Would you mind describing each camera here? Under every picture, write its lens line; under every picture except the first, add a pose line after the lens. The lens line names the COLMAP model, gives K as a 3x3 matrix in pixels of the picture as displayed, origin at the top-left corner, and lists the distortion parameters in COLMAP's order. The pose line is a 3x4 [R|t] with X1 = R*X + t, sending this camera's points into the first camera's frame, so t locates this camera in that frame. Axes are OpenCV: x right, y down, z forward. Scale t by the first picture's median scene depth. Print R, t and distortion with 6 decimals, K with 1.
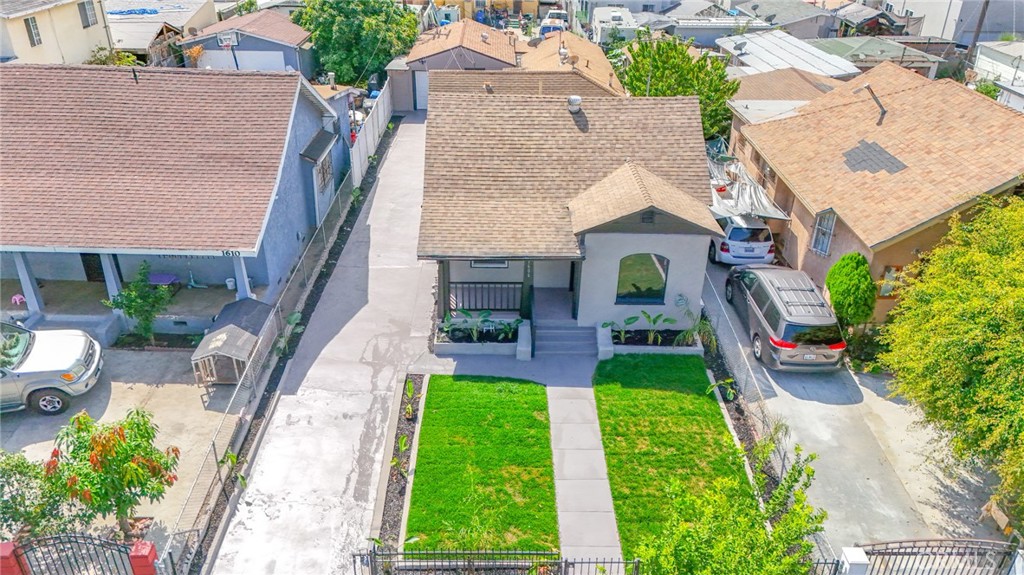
lens RADIAL K [[749.8, 0, 506.4], [0, 749.8, 286.2], [0, 0, 1]] dist [0.068844, -0.057501]
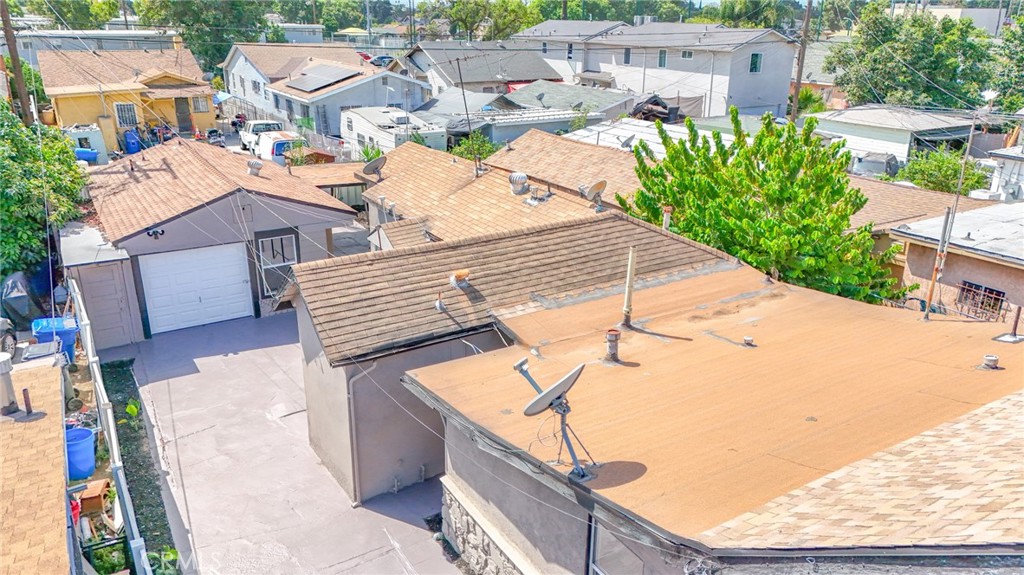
lens RADIAL K [[749.8, 0, 512.2], [0, 749.8, 285.3], [0, 0, 1]] dist [0.068844, -0.057501]
pose [[0.853928, -0.184531, 0.486575, -0.316010], [0.249965, 0.965536, -0.072508, -0.376852], [-0.456426, 0.183543, 0.870625, 1.076523]]
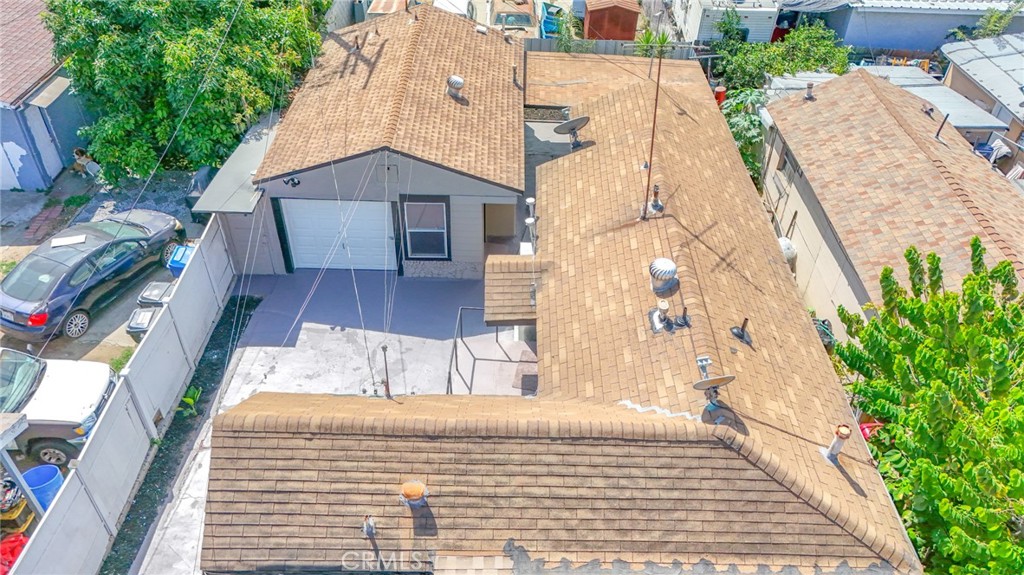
lens RADIAL K [[749.8, 0, 510.2], [0, 749.8, 285.3], [0, 0, 1]] dist [0.068844, -0.057501]
pose [[0.999807, 0.017099, -0.009688, 0.018529], [-0.014986, 0.982229, 0.187085, -0.653733], [0.012715, -0.186903, 0.982296, 1.217177]]
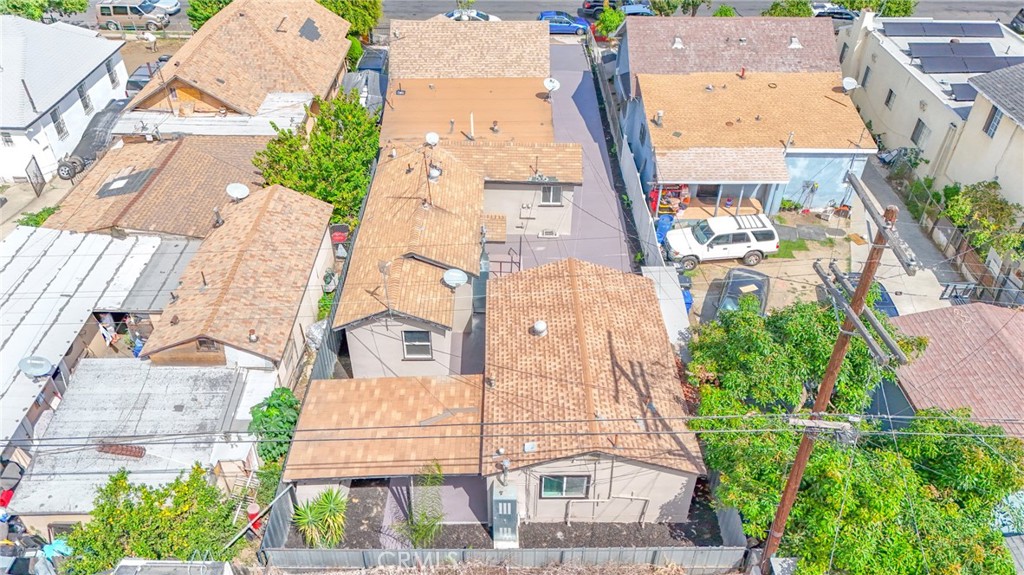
lens RADIAL K [[749.8, 0, 510.8], [0, 749.8, 286.7], [0, 0, 1]] dist [0.068844, -0.057501]
pose [[-0.999760, -0.014009, -0.016833, 0.001313], [-0.021066, 0.405078, 0.914039, -1.824560], [-0.005986, 0.914175, -0.405276, 2.606935]]
